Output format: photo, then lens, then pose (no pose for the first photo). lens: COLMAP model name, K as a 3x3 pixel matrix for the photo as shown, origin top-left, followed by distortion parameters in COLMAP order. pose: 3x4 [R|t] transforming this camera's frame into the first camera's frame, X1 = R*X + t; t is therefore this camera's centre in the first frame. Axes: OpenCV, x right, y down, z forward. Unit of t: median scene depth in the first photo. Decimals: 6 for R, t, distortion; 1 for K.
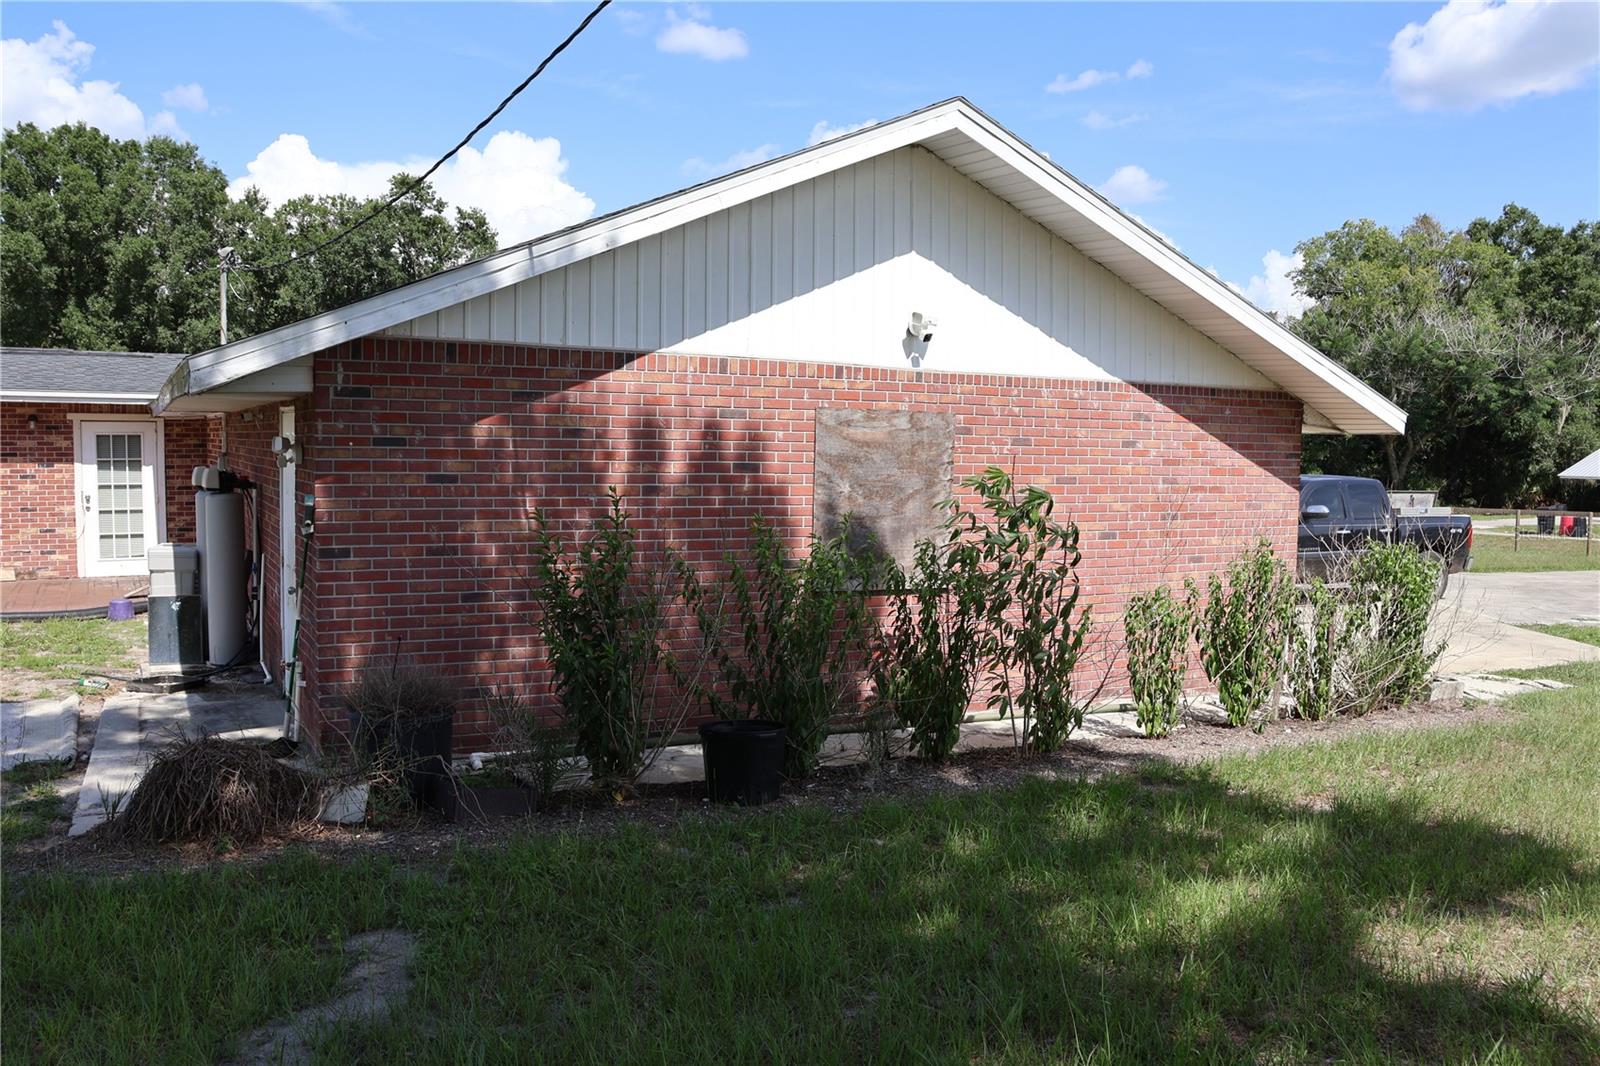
lens RADIAL K [[1378.7, 0, 800.0], [0, 1378.7, 533.0], [0, 0, 1]] dist [-0.155323, 0.138362]
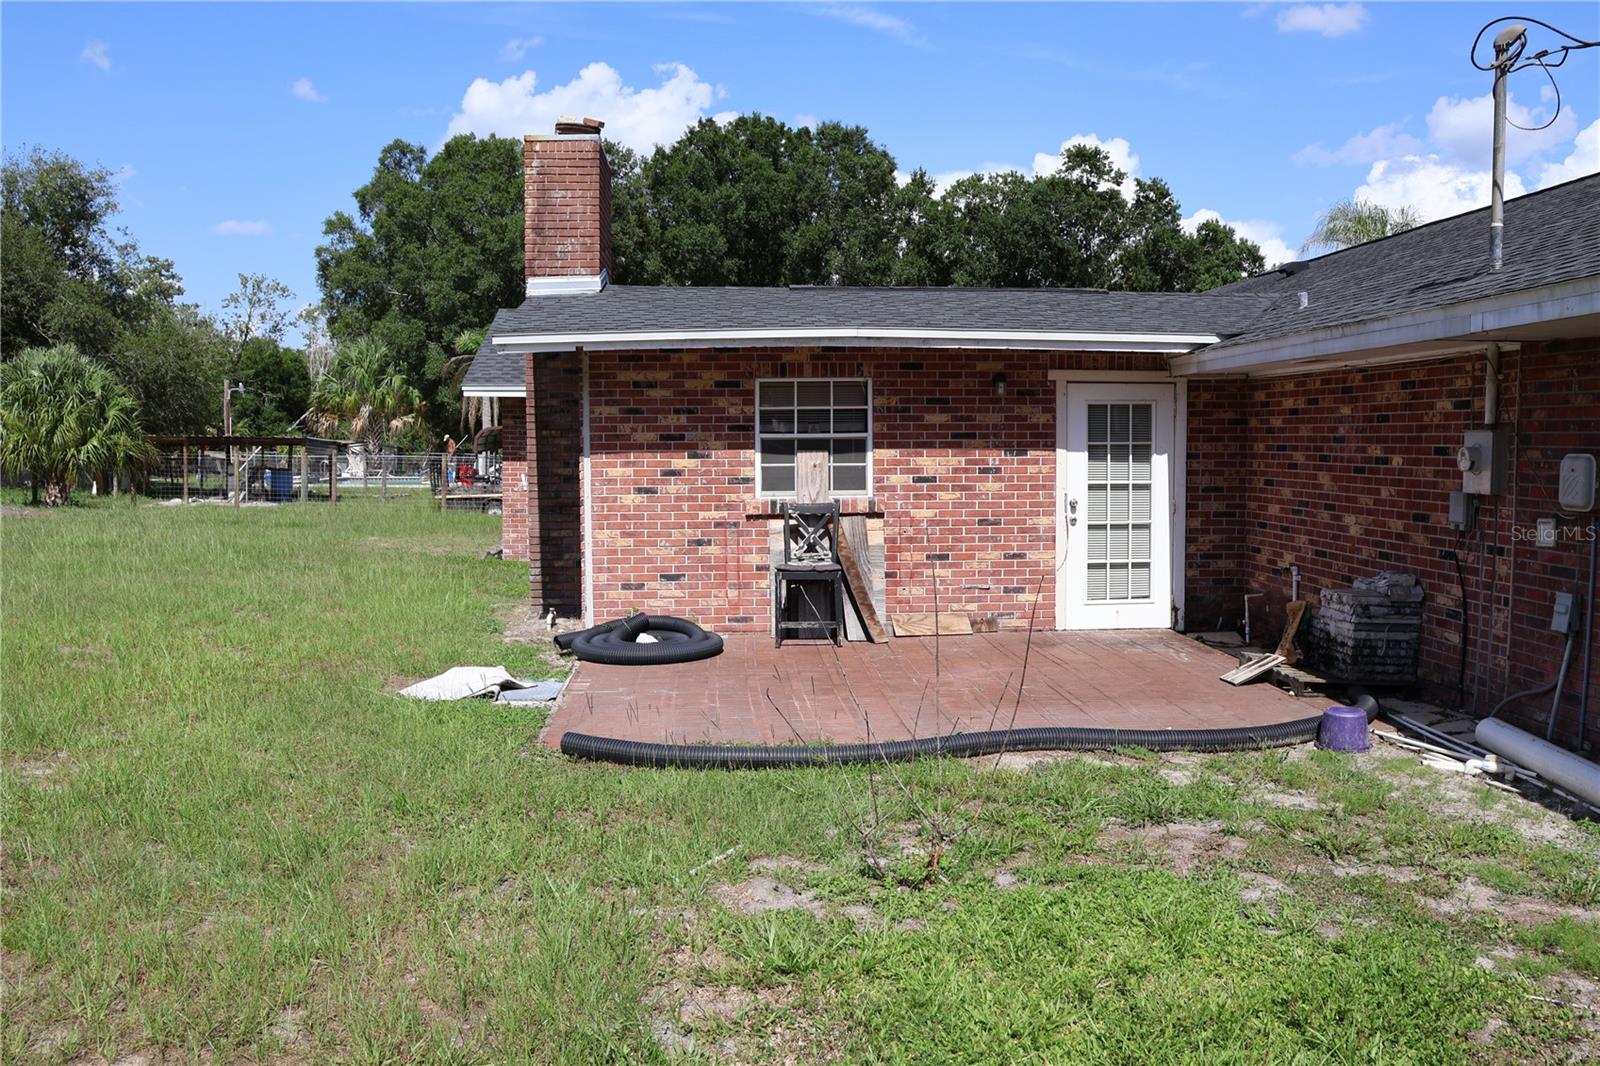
lens RADIAL K [[1378.7, 0, 800.0], [0, 1378.7, 533.0], [0, 0, 1]] dist [-0.155323, 0.138362]
pose [[0.915361, 0.014505, -0.402372, -0.384632], [-0.014619, 0.999889, 0.002787, -0.012526], [0.402368, 0.003331, 0.915472, 0.348214]]
